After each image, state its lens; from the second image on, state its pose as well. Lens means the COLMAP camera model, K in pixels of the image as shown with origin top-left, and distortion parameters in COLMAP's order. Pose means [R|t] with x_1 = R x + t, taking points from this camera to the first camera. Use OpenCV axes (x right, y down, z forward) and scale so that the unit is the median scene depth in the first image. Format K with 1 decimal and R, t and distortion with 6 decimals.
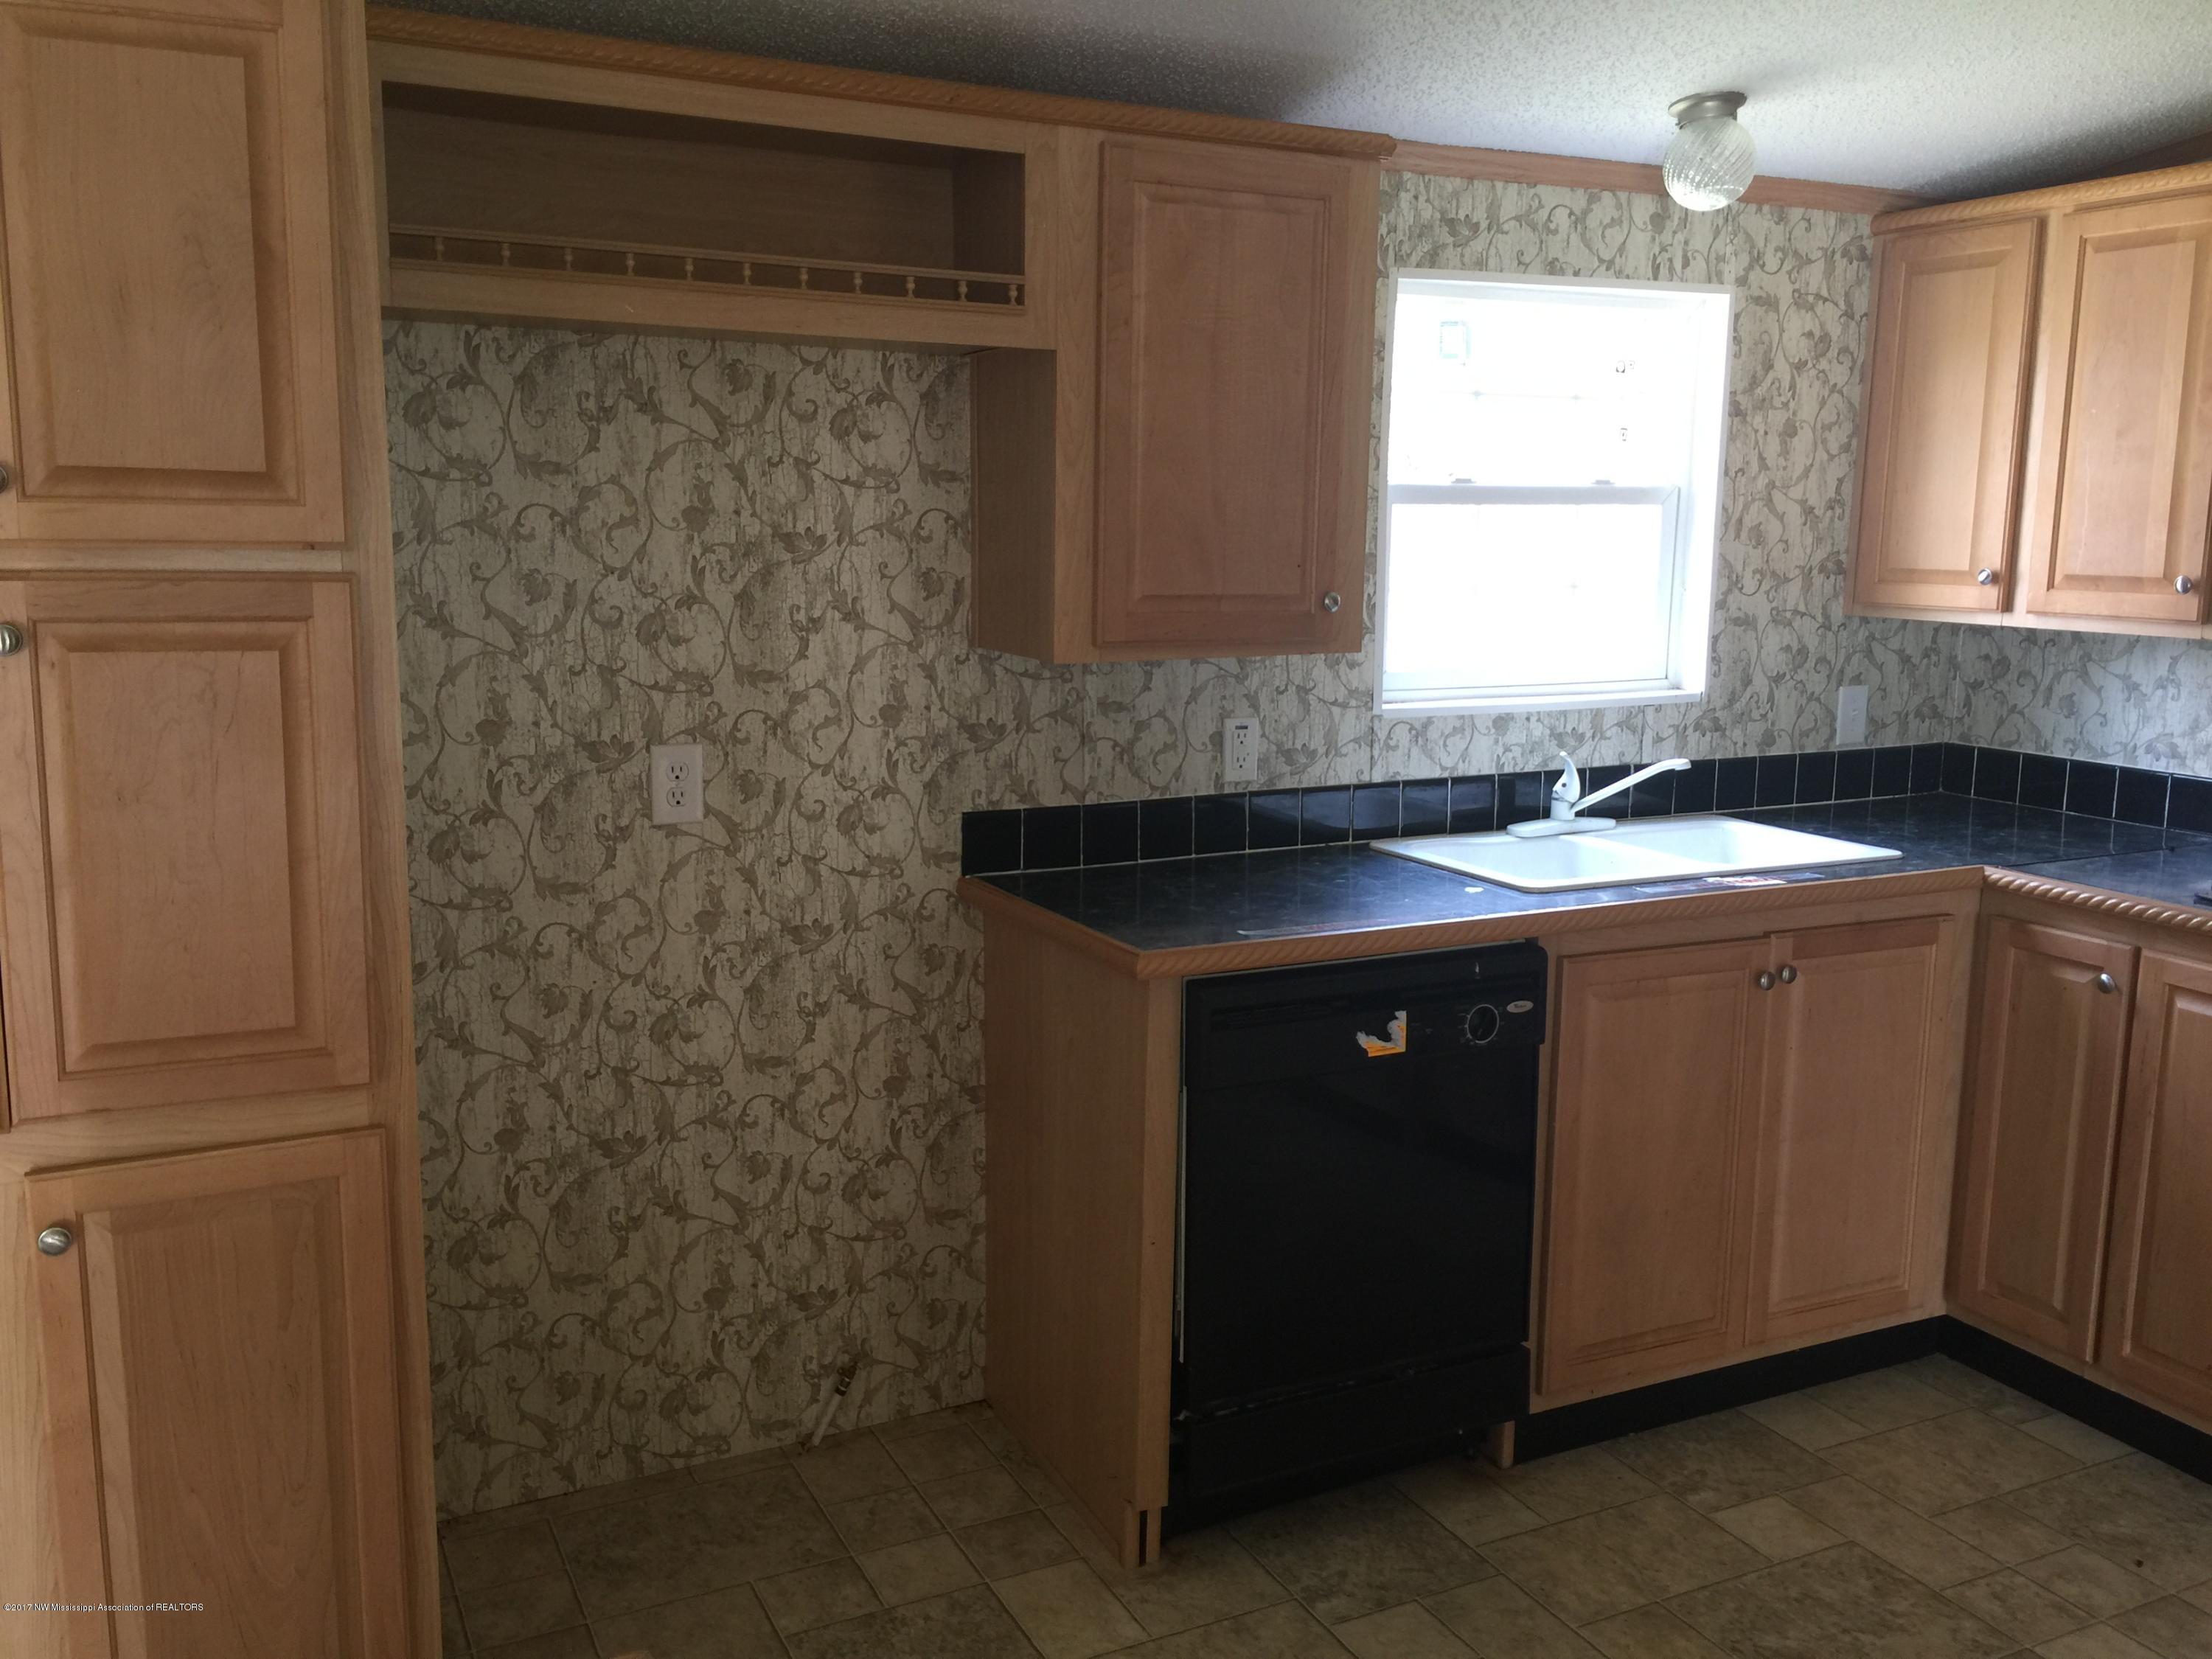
lens RADIAL K [[1920.4, 0, 1106.5], [0, 1920.4, 828.5], [0, 0, 1]] dist [0.083509, -0.114685]
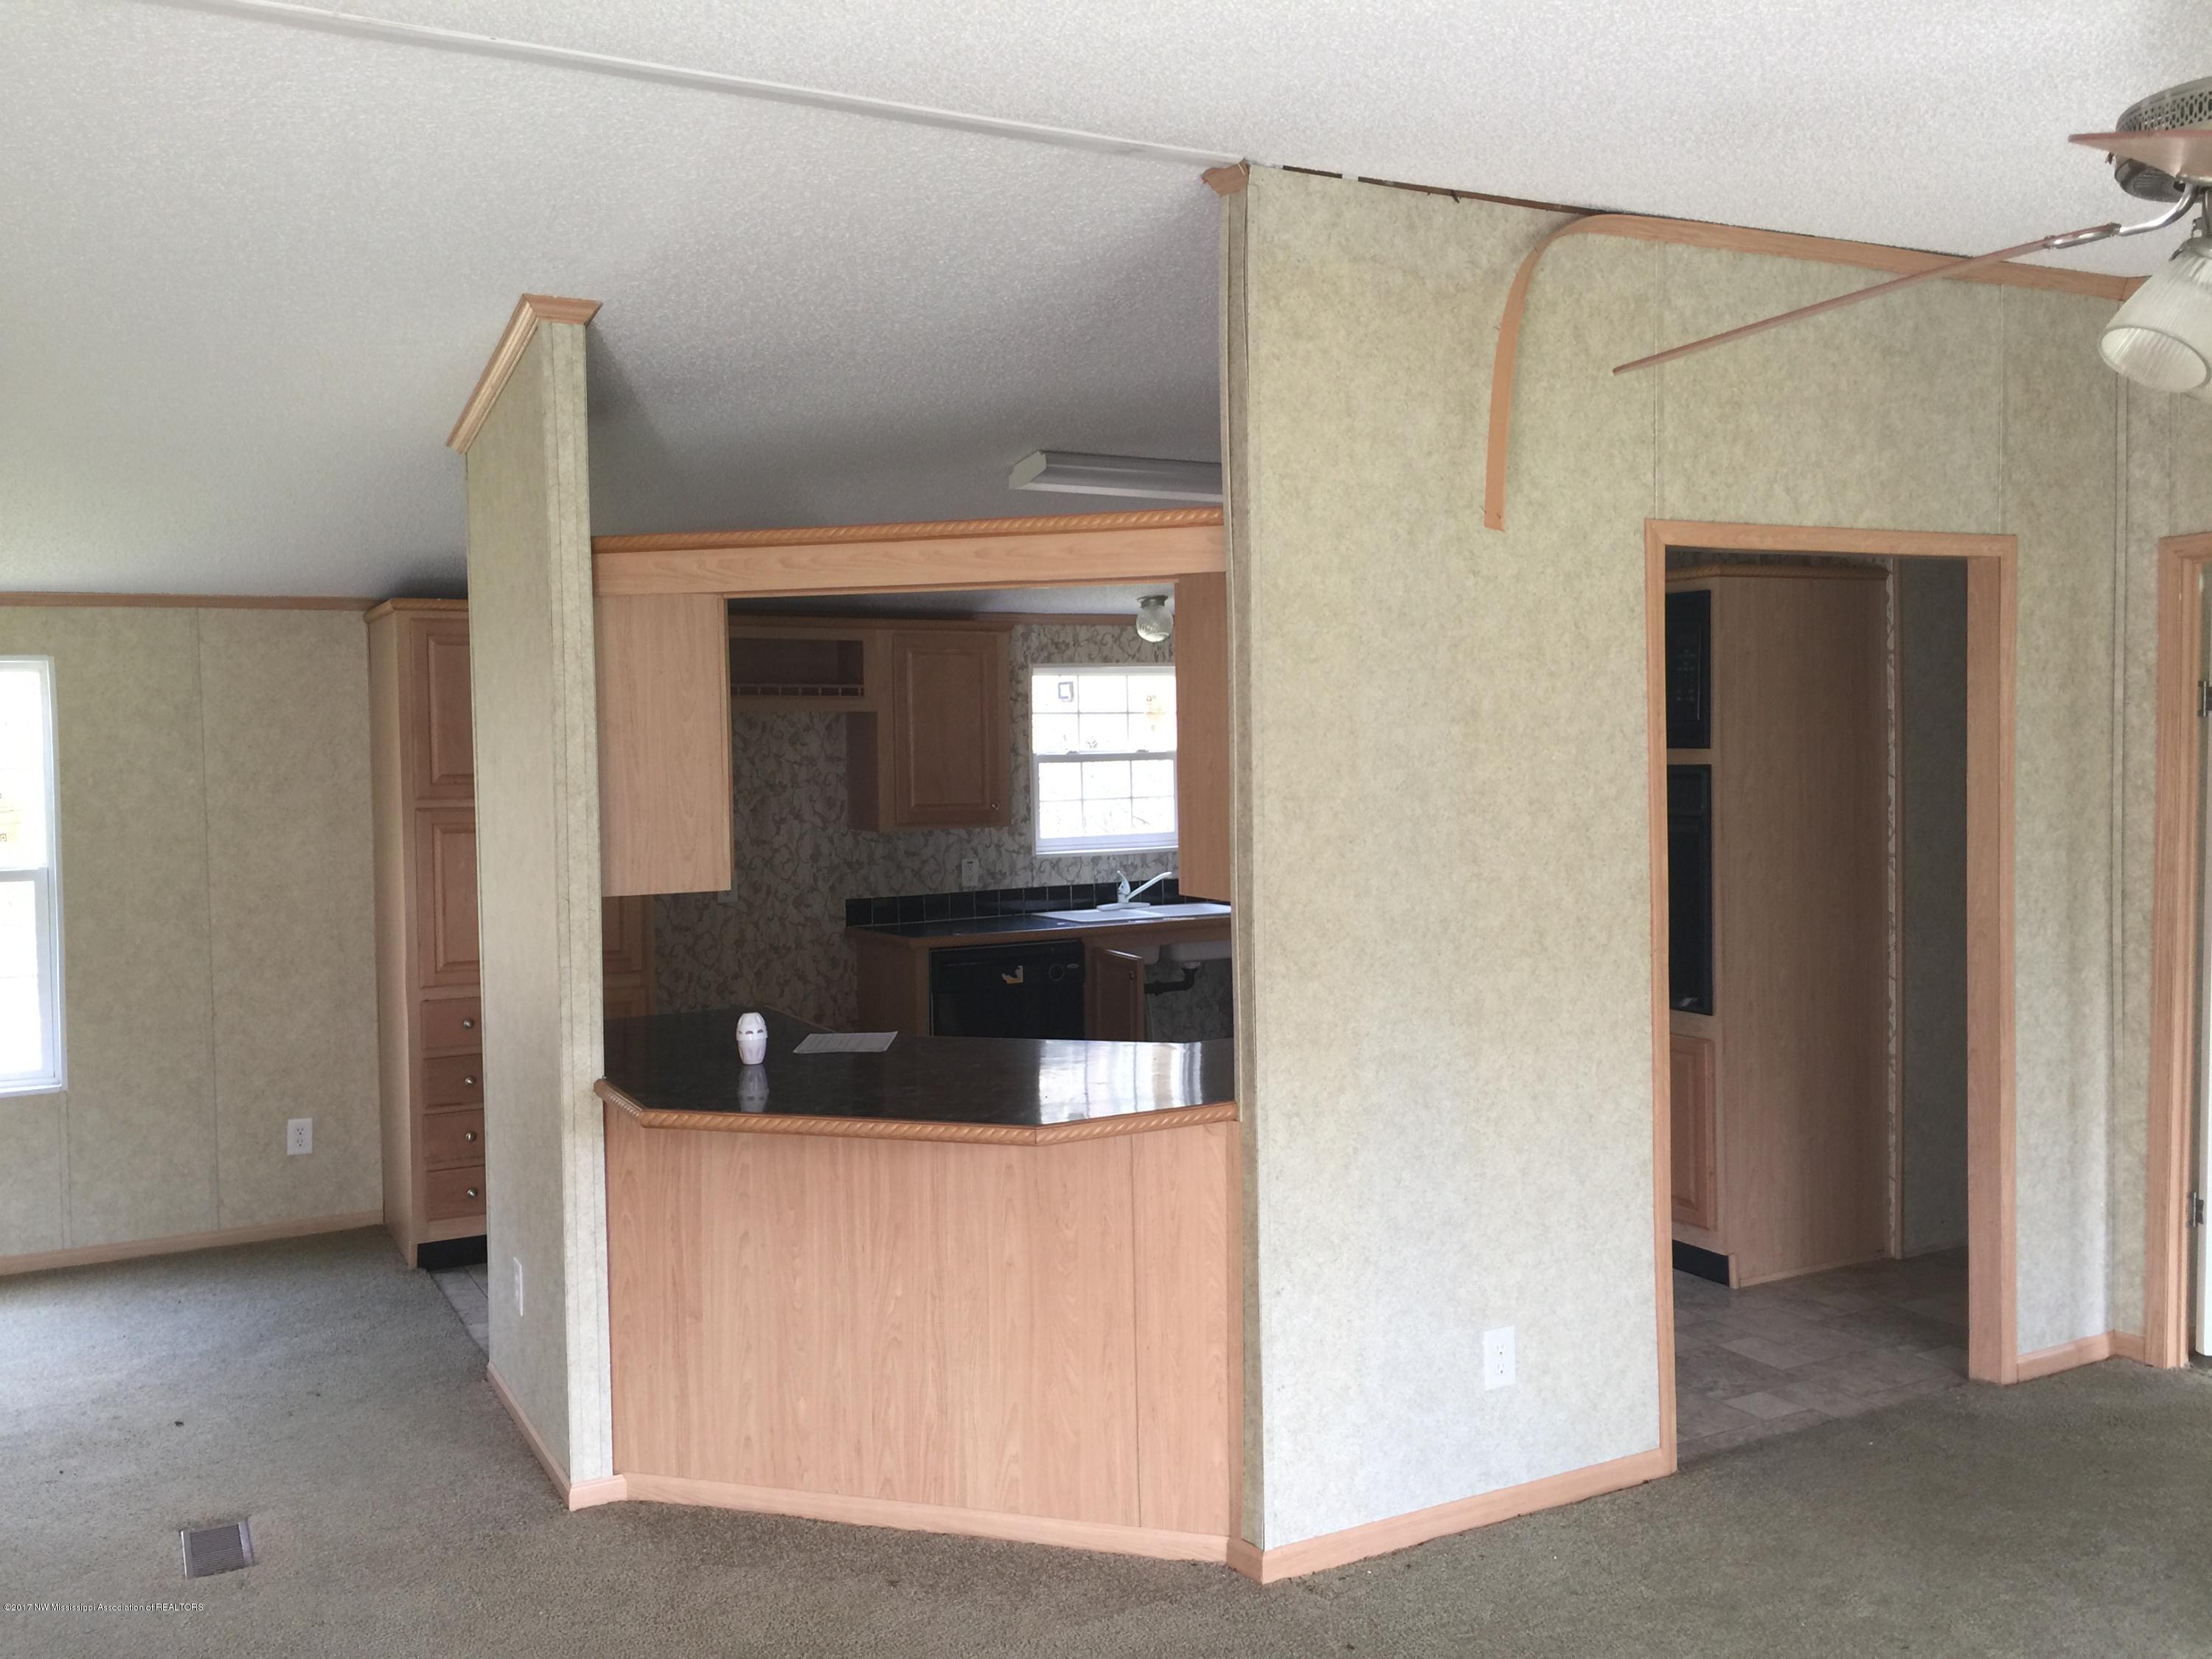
lens RADIAL K [[1920.4, 0, 1106.6], [0, 1920.4, 820.7], [0, 0, 1]] dist [0.083509, -0.114685]
pose [[0.998813, -0.028068, 0.039815, 0.148389], [0.032755, 0.991936, -0.122435, 0.189635], [-0.036058, 0.123594, 0.991678, -1.319662]]
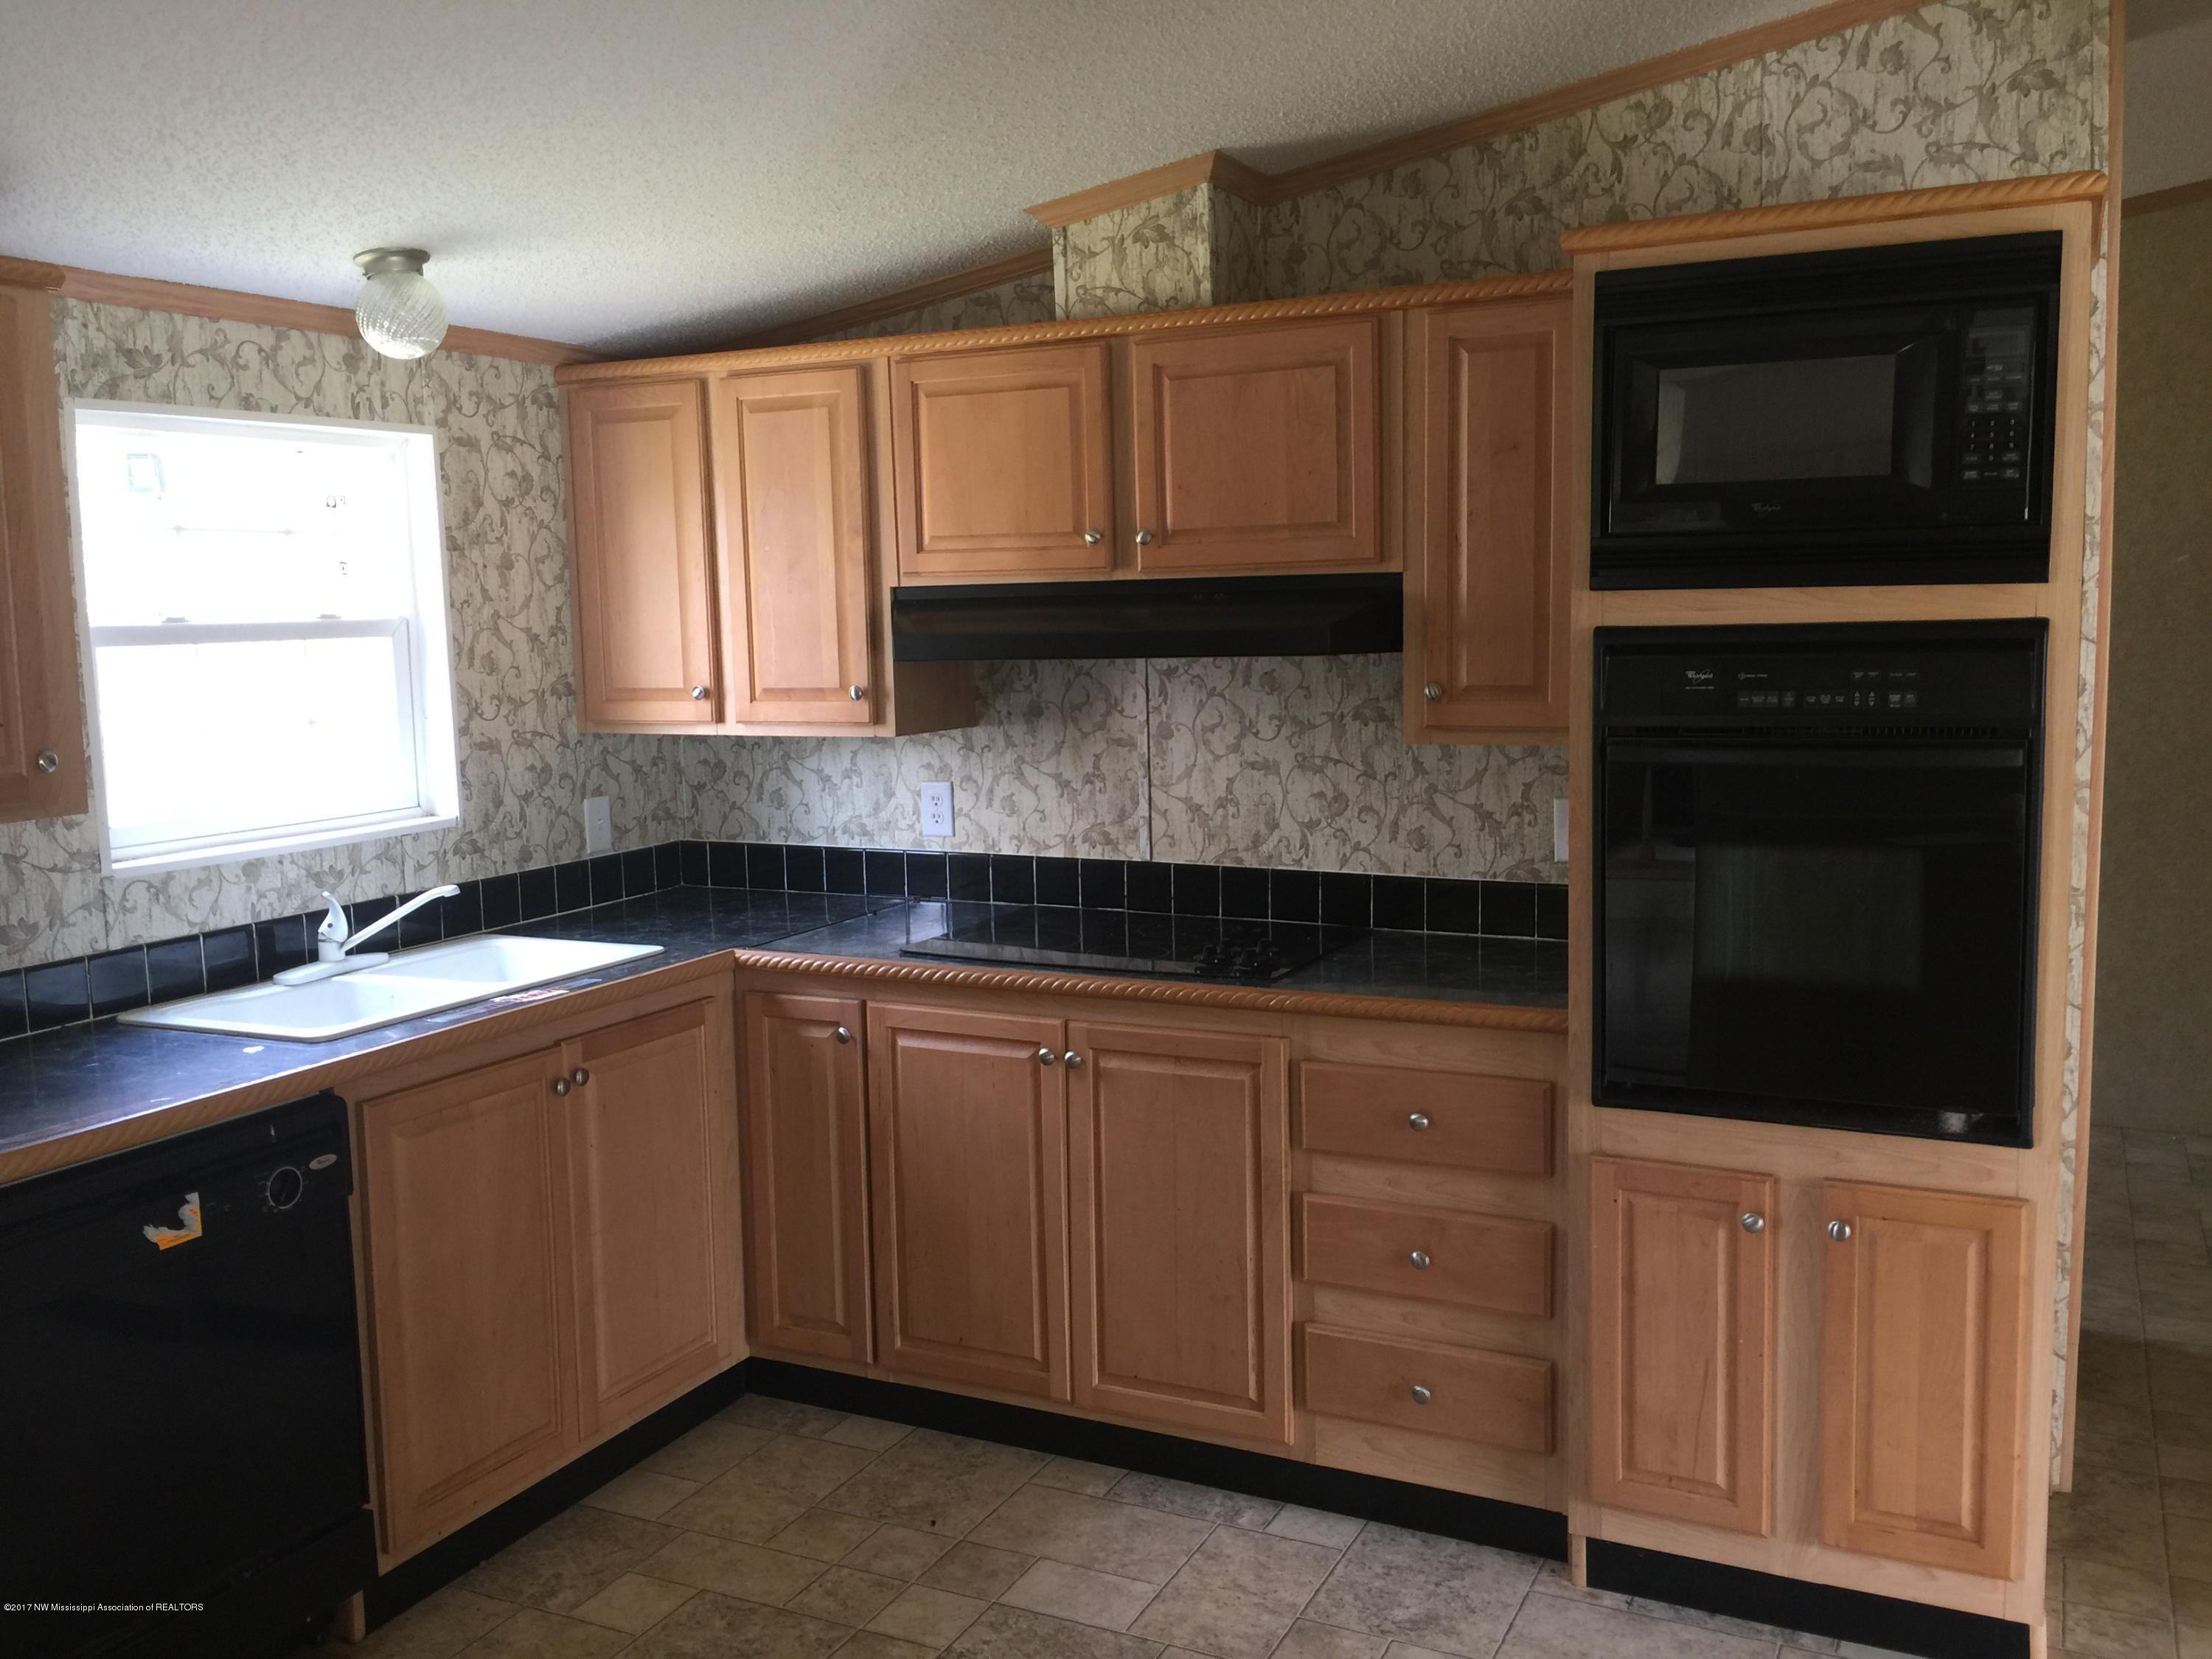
lens RADIAL K [[1920.4, 0, 1142.7], [0, 1920.4, 820.1], [0, 0, 1]] dist [0.083509, -0.114685]
pose [[0.786290, -0.096728, 0.610239, -0.037542], [0.130659, 0.991364, -0.011214, -0.011724], [-0.603884, 0.088551, 0.792138, -0.035018]]
